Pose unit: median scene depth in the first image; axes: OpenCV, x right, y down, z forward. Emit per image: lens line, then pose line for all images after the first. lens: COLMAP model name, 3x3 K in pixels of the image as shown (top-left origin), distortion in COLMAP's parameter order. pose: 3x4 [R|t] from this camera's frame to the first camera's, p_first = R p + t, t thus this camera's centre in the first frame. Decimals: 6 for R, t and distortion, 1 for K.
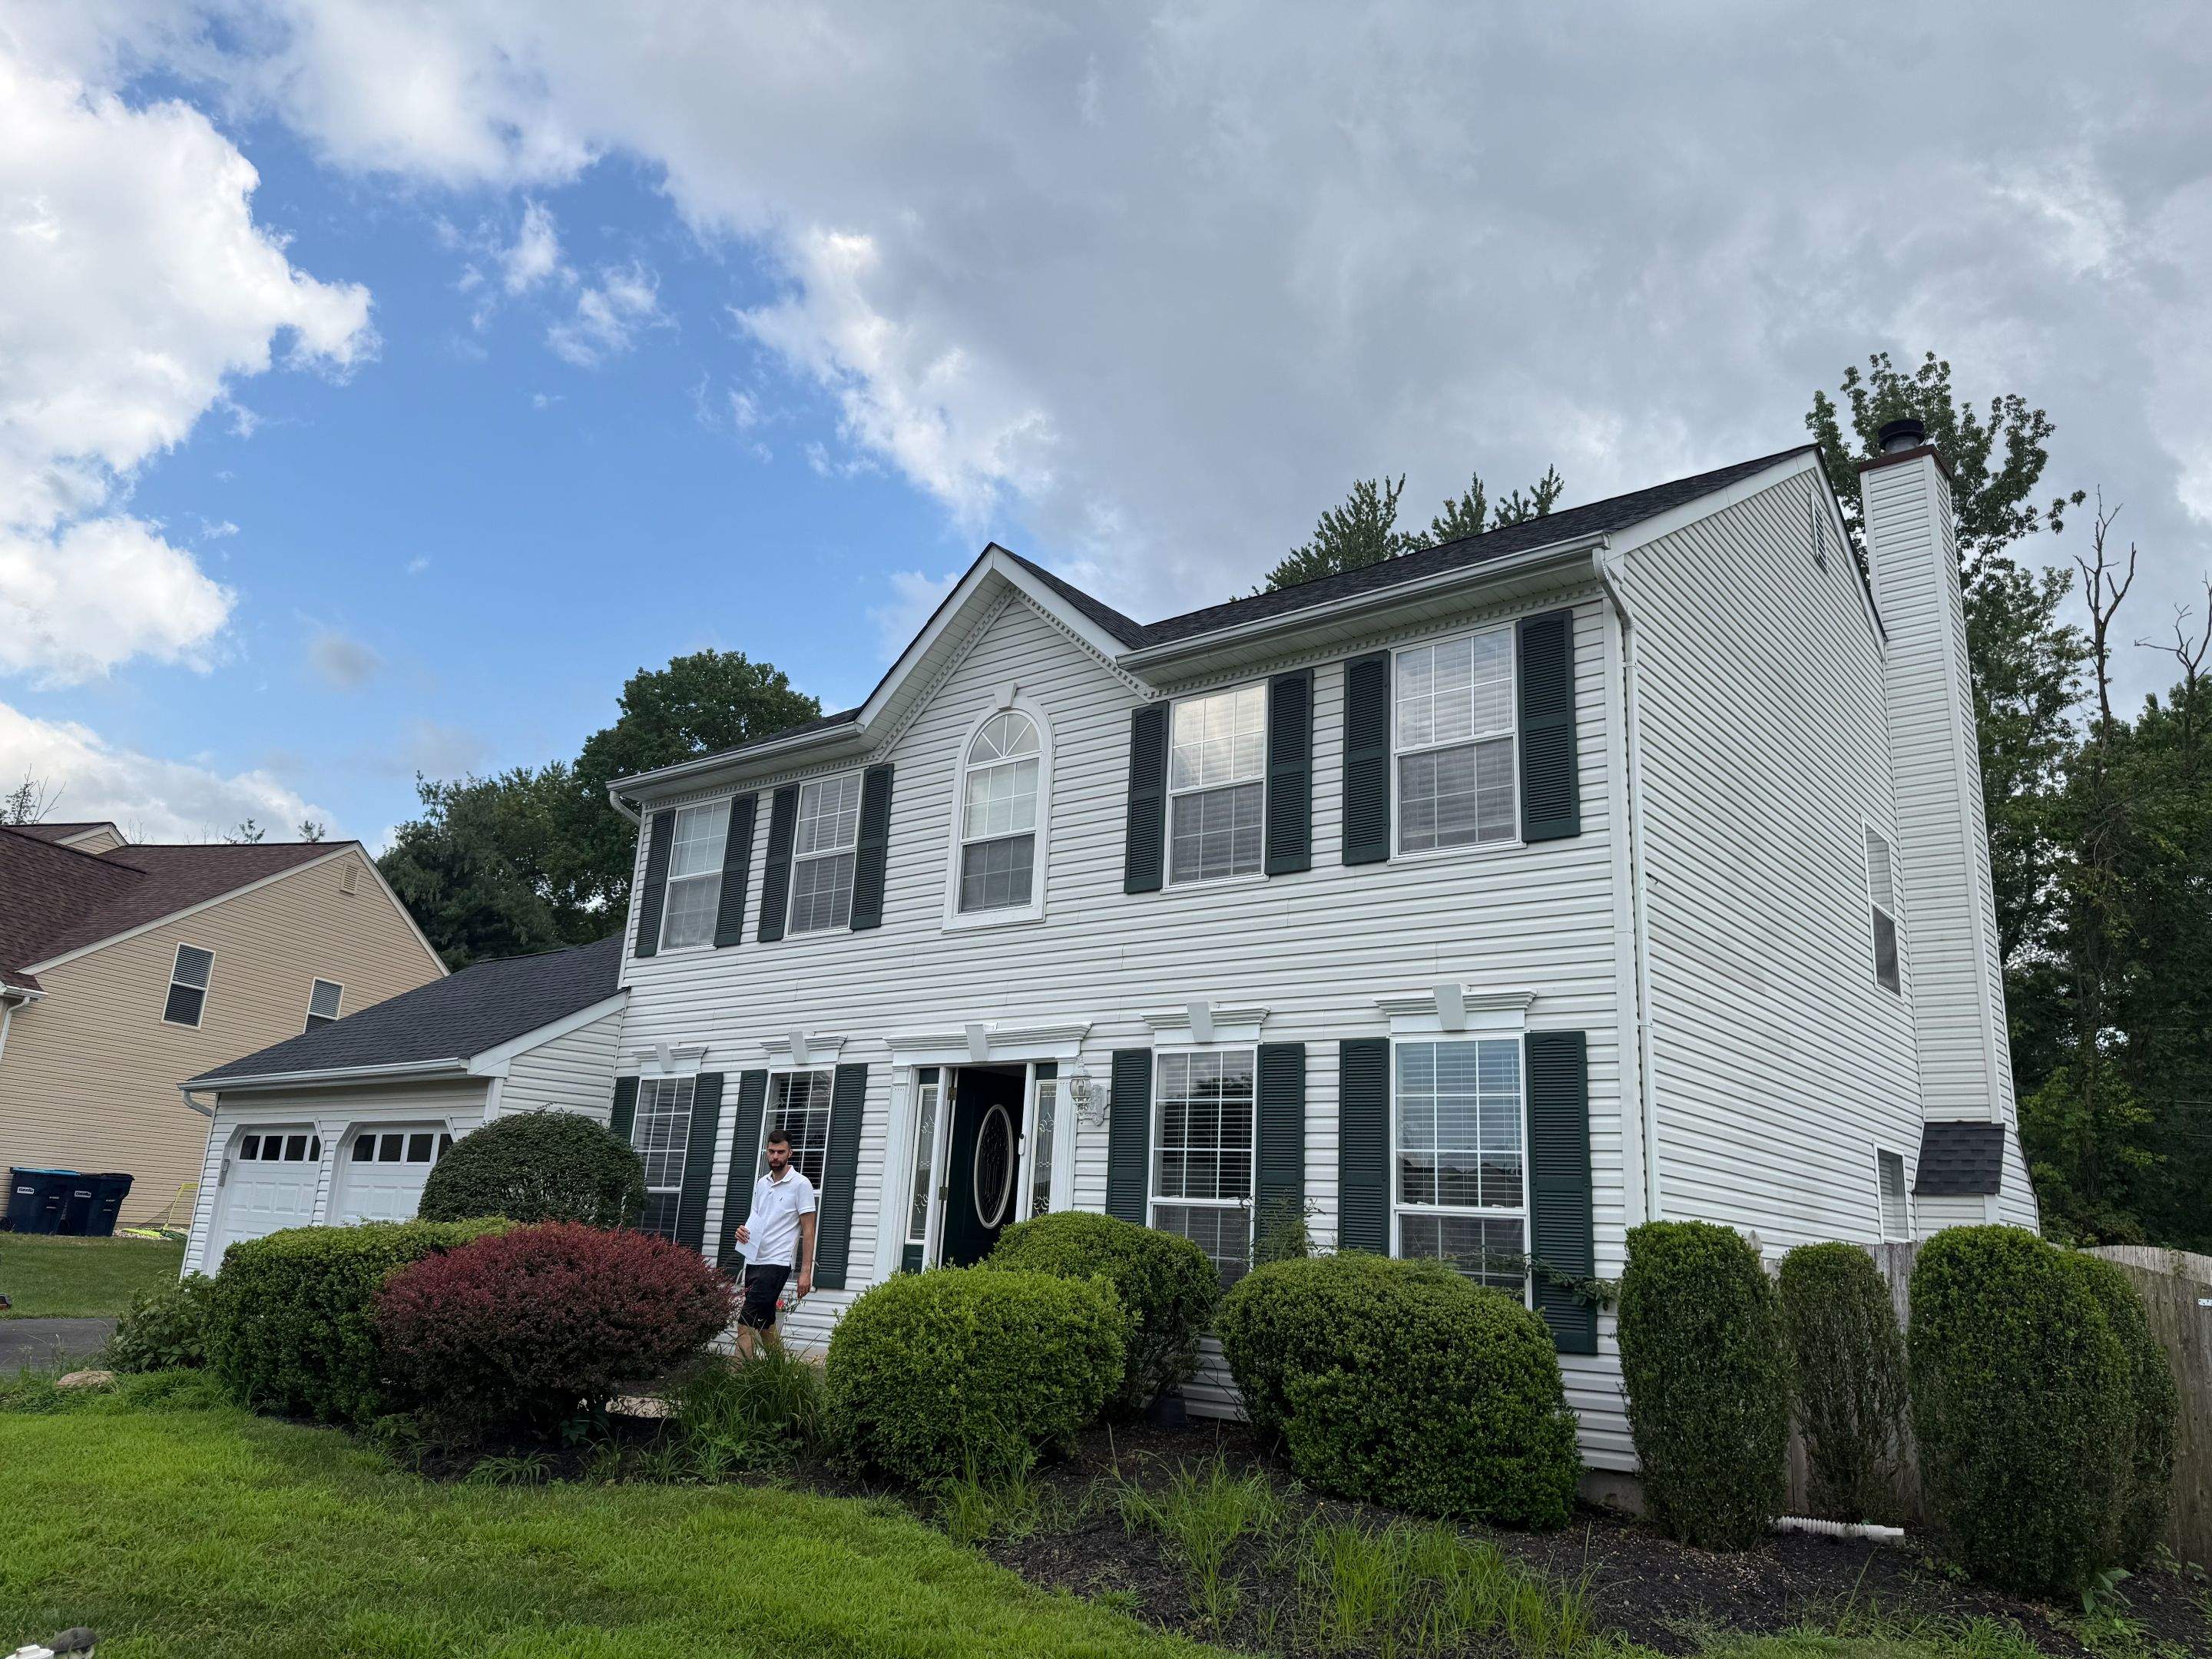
lens RADIAL K [[1567.0, 0, 1106.0], [0, 1567.0, 829.5], [0, 0, 1]] dist [0.031902, -0.000474]
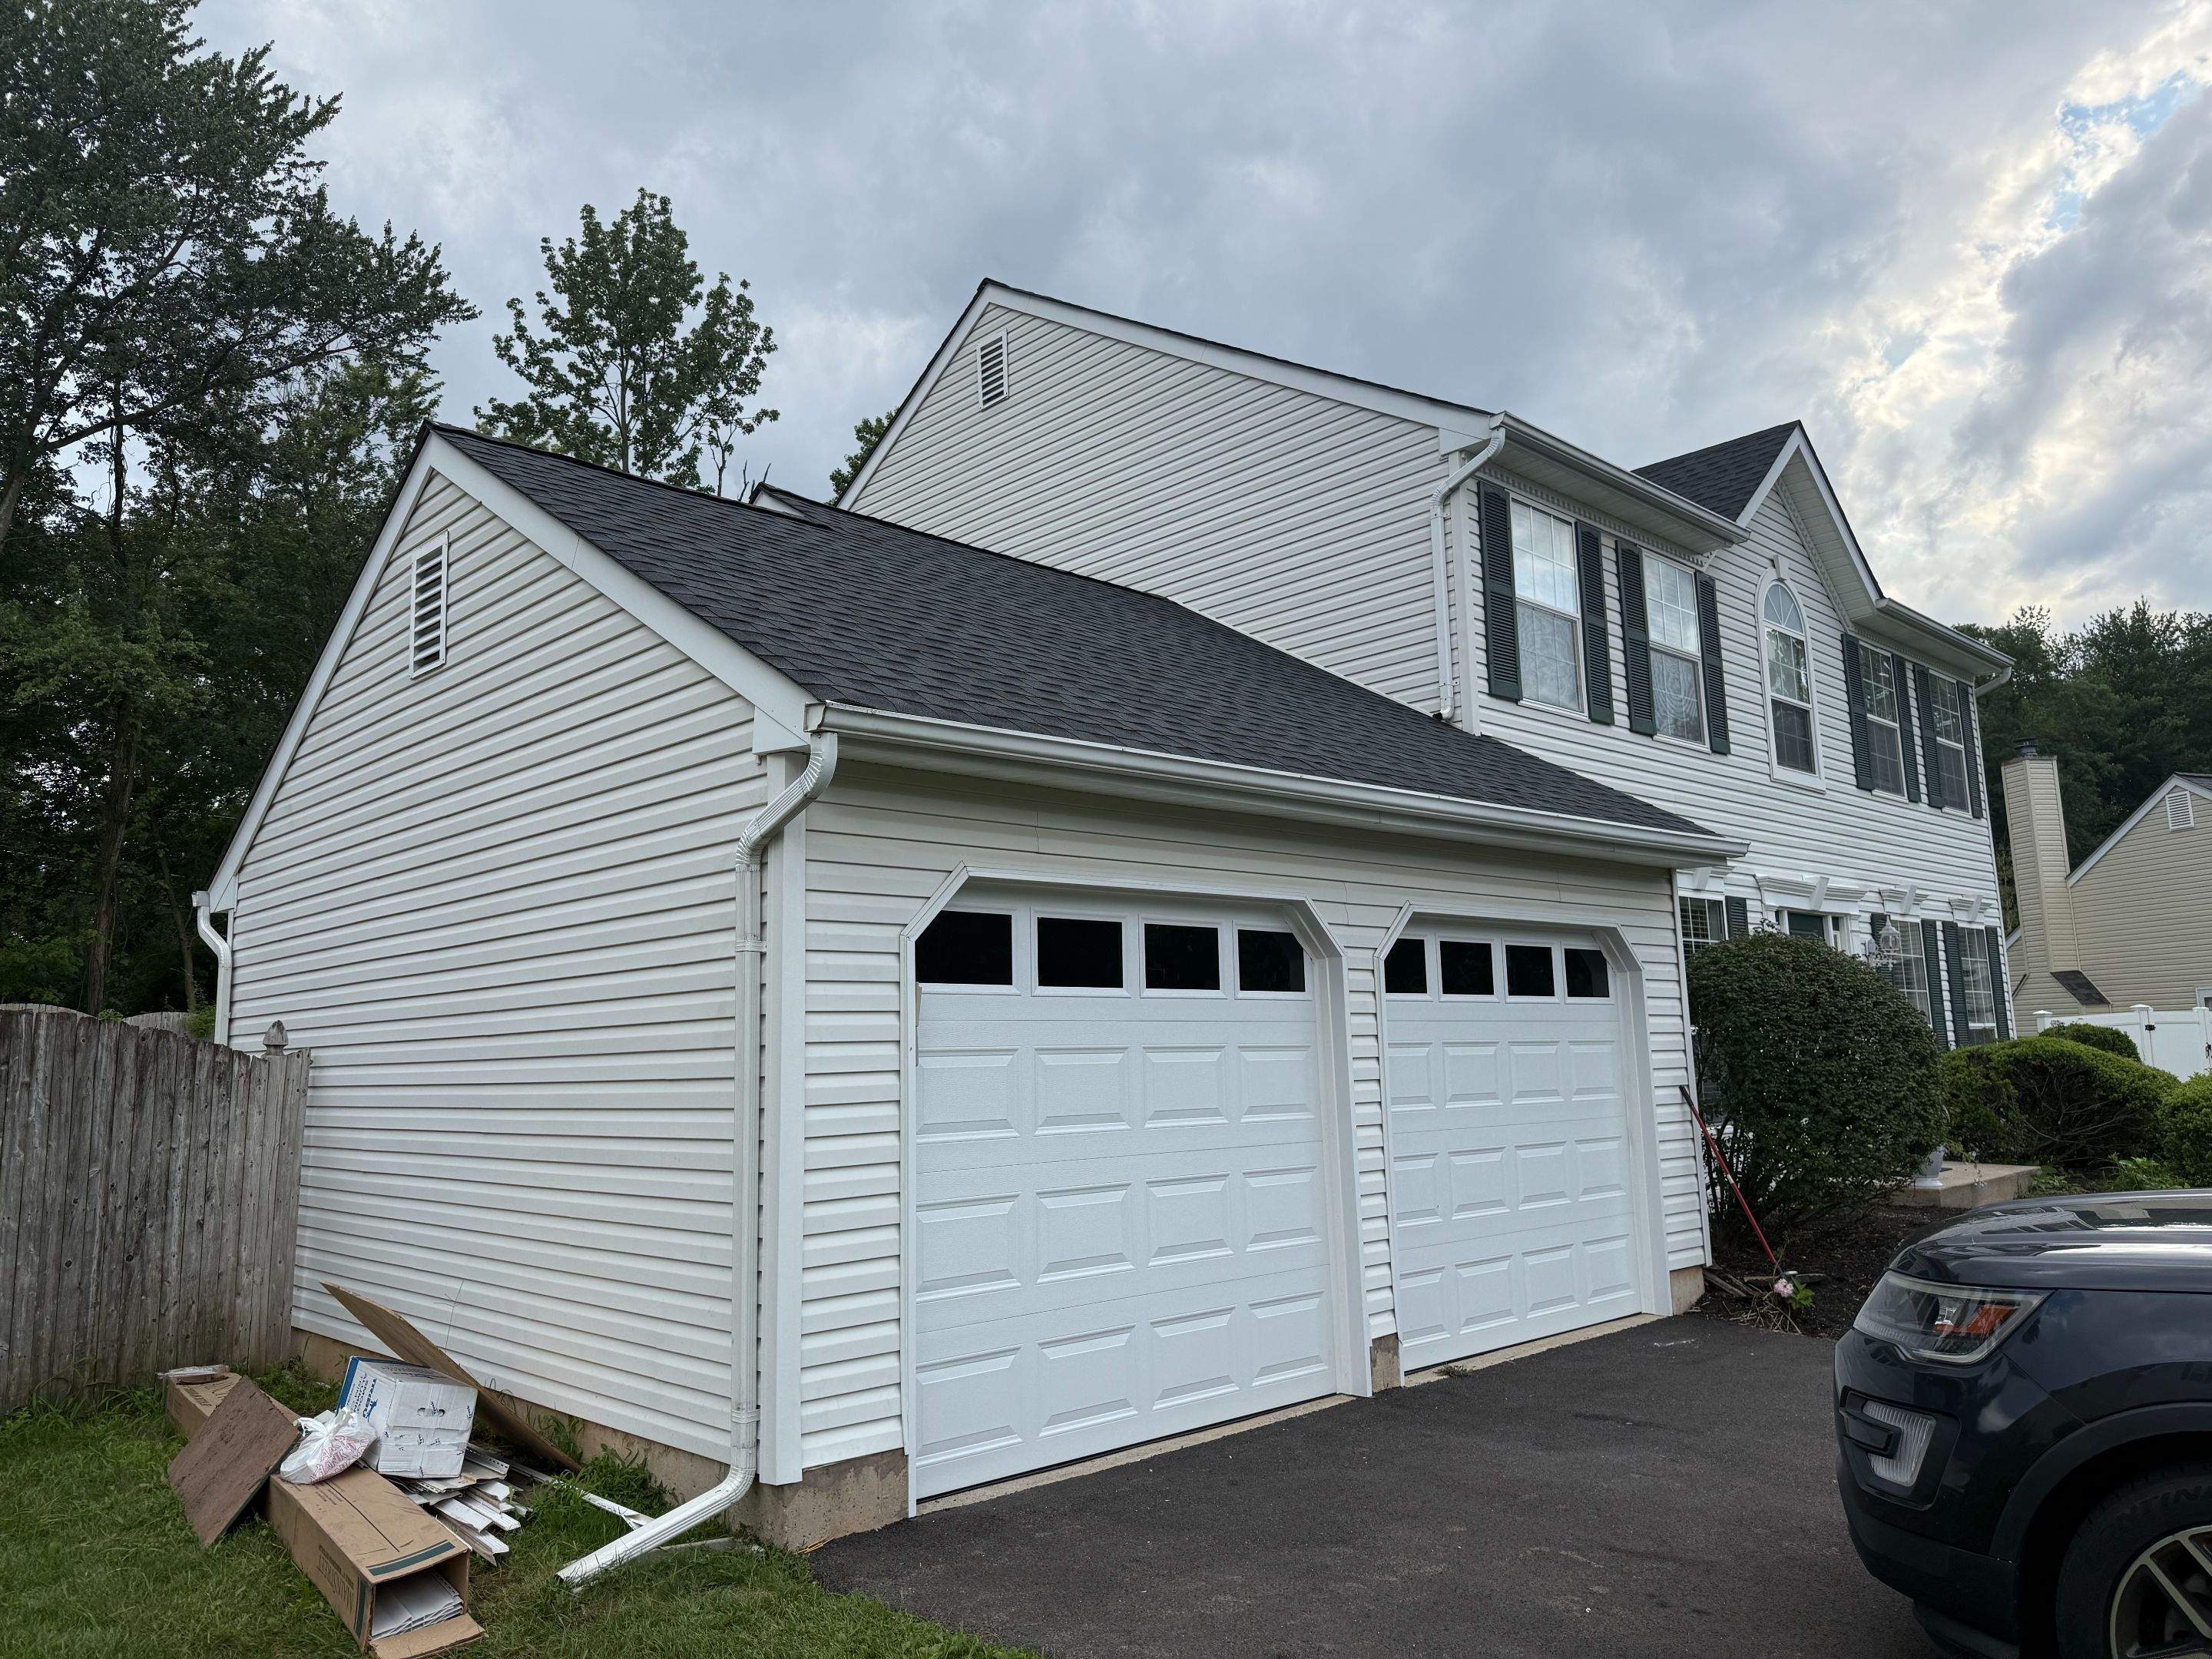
lens RADIAL K [[1567.0, 0, 1106.0], [0, 1567.0, 829.5], [0, 0, 1]] dist [0.031902, -0.000474]
pose [[0.136628, 0.086197, 0.986865, -1.003923], [-0.232989, 0.971058, -0.052560, 0.215915], [-0.962834, -0.222747, 0.152757, 1.066591]]
